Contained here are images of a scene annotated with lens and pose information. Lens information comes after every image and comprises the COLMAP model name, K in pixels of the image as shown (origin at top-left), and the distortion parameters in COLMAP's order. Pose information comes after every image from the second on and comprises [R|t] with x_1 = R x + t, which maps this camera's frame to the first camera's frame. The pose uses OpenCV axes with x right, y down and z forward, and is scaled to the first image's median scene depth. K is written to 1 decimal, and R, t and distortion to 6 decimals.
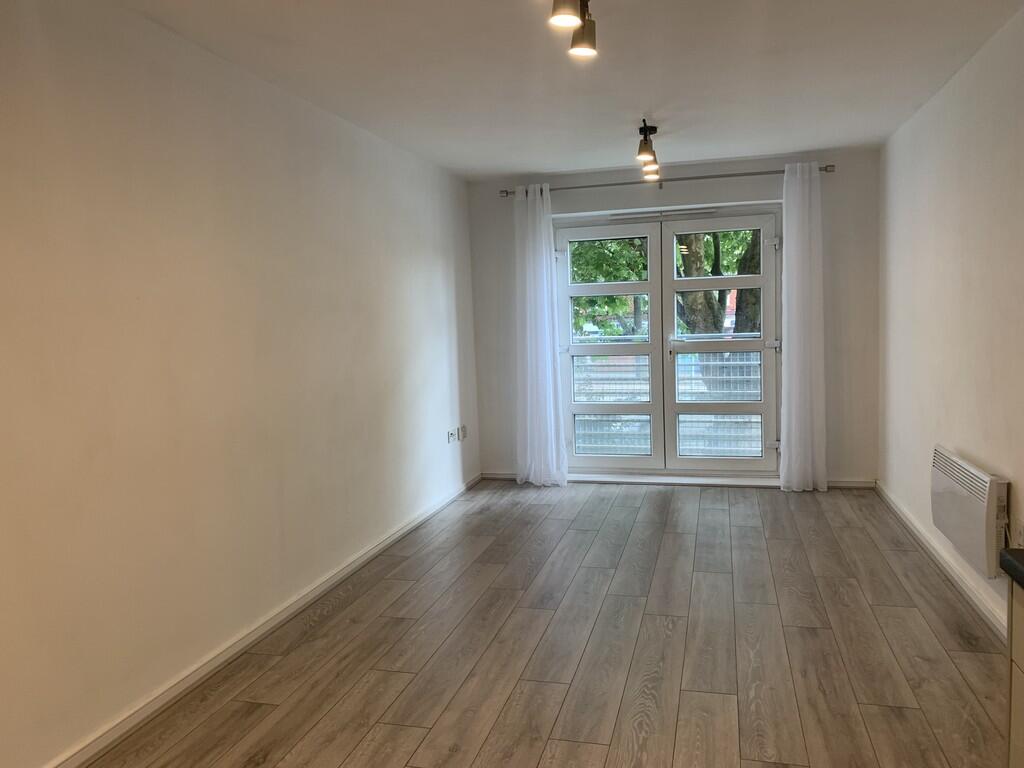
lens RADIAL K [[778.9, 0, 515.5], [0, 778.9, 385.5], [0, 0, 1]] dist [0.022543, -0.037355]
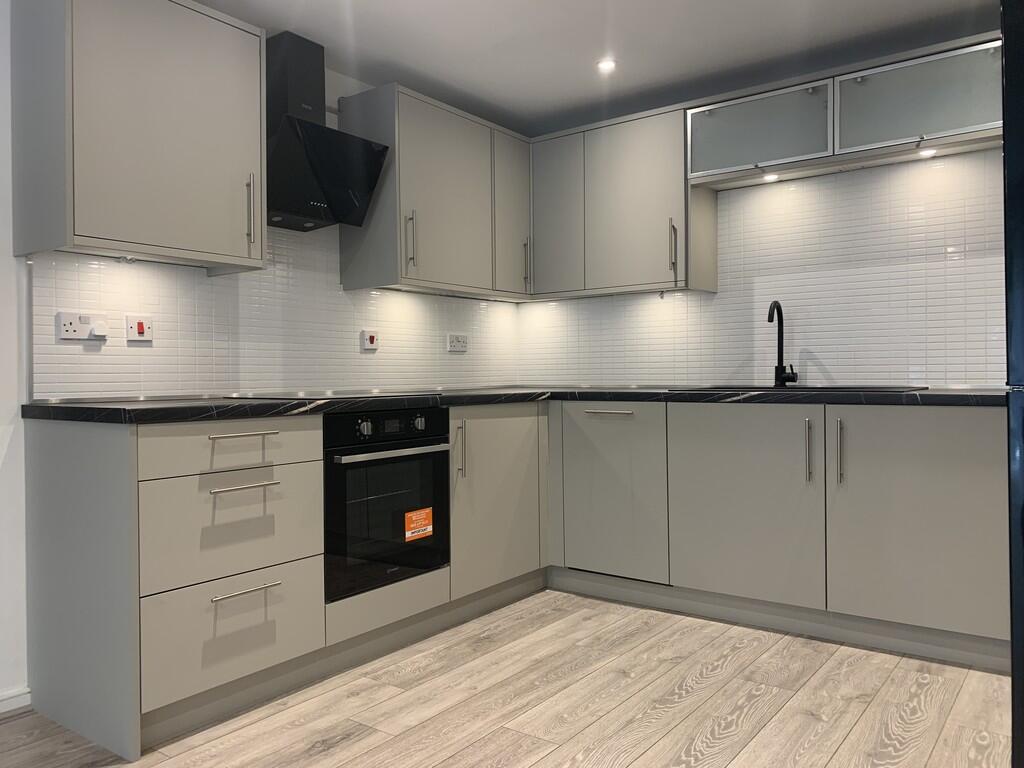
lens RADIAL K [[778.9, 0, 501.4], [0, 778.9, 379.2], [0, 0, 1]] dist [0.022543, -0.037355]
pose [[-0.922410, 0.042777, 0.383837, 0.116720], [0.076138, 0.994484, 0.072138, -0.010510], [-0.378634, 0.095765, -0.920579, 0.964530]]
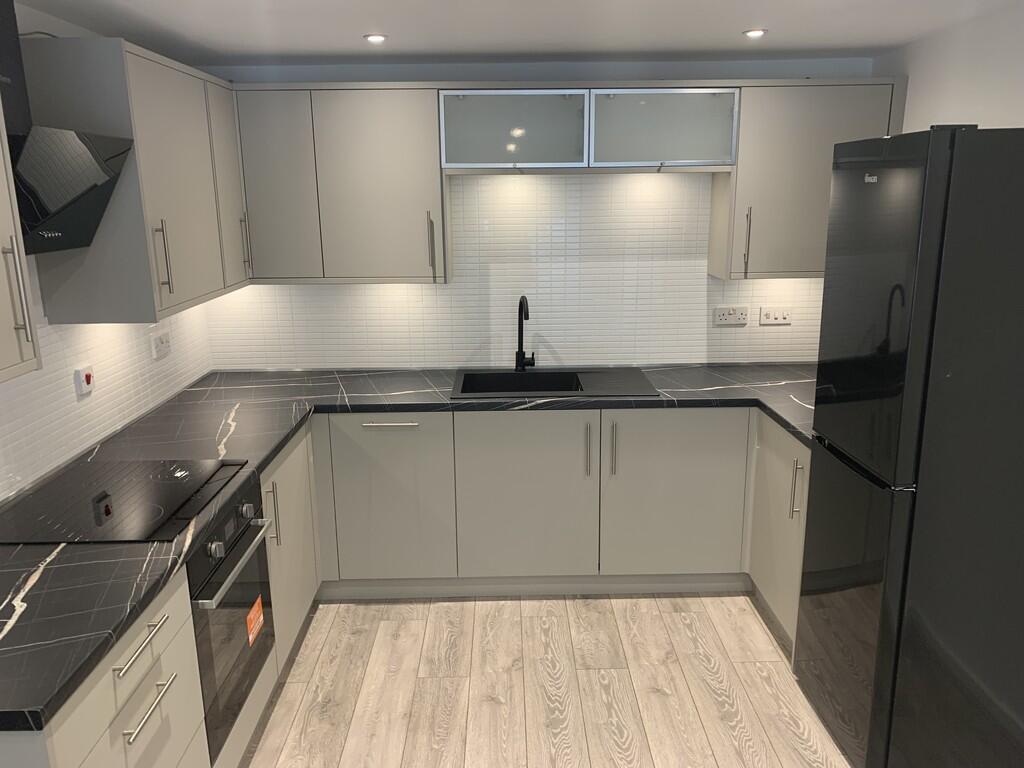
lens RADIAL K [[778.9, 0, 509.7], [0, 778.9, 388.6], [0, 0, 1]] dist [0.022543, -0.037355]
pose [[-0.962948, 0.110289, -0.246103, 0.130751], [0.022650, 0.942405, 0.333707, -0.019958], [0.268733, 0.315768, -0.909985, 0.961570]]
